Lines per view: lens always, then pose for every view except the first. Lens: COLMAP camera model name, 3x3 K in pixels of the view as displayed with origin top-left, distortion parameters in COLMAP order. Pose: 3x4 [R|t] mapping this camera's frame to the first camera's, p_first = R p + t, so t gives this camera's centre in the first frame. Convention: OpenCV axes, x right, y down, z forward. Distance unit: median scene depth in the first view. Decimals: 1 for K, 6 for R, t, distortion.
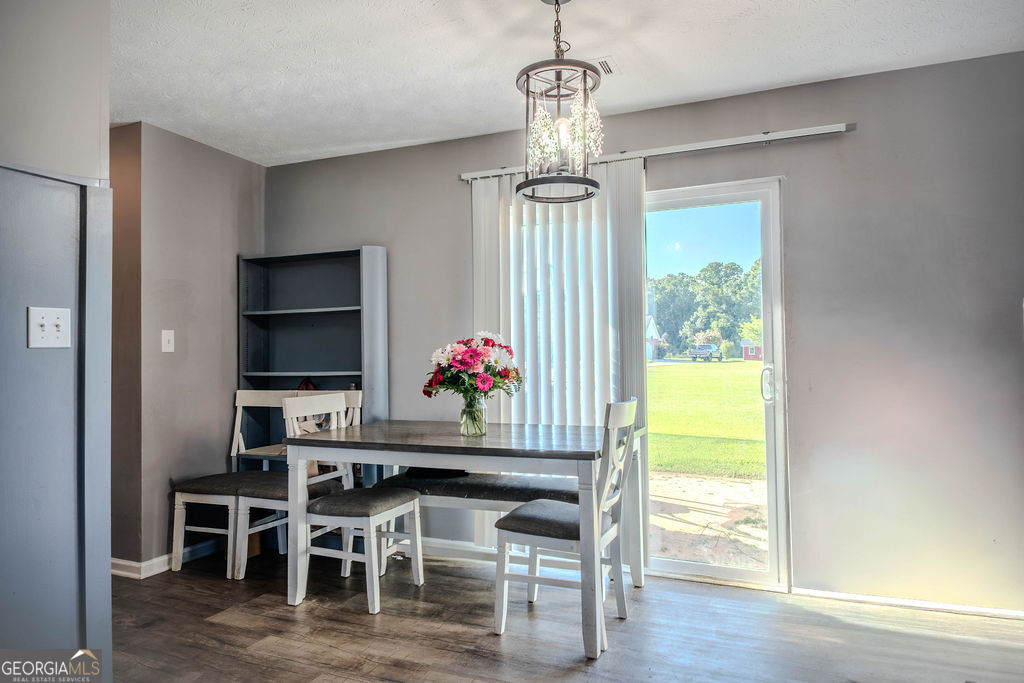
lens RADIAL K [[643.2, 0, 511.0], [0, 643.2, 333.7], [0, 0, 1]] dist [0.064549, -0.082167]
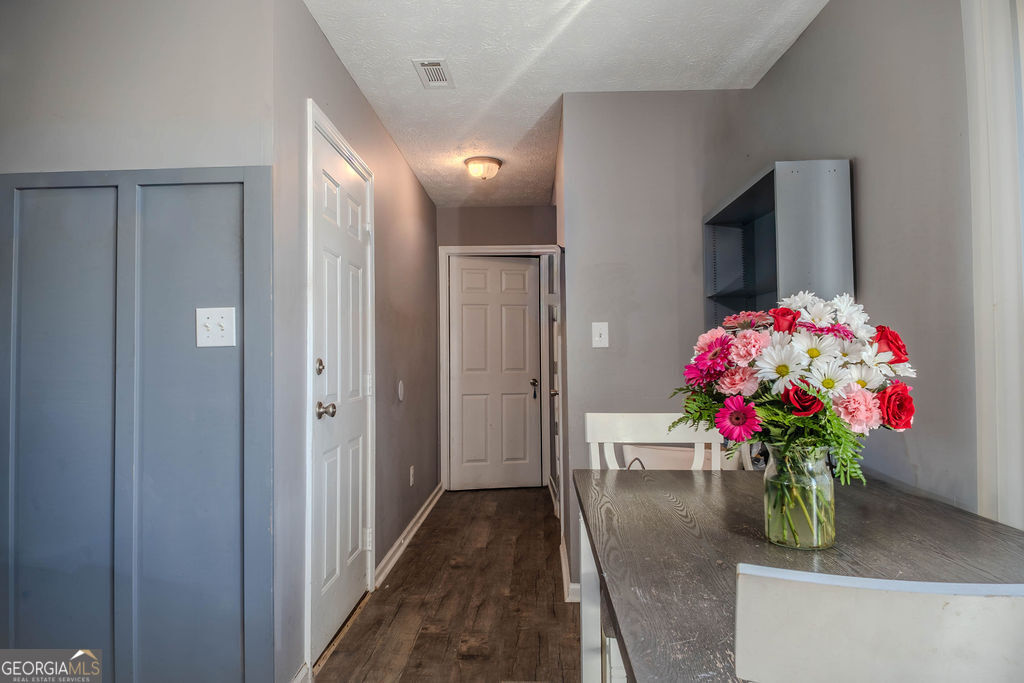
lens RADIAL K [[643.2, 0, 511.0], [0, 643.2, 333.7], [0, 0, 1]] dist [0.064549, -0.082167]
pose [[0.367566, -0.026136, -0.929630, 0.274944], [0.036903, 0.999228, -0.013502, 0.020897], [0.929265, -0.029344, 0.368247, 0.692352]]
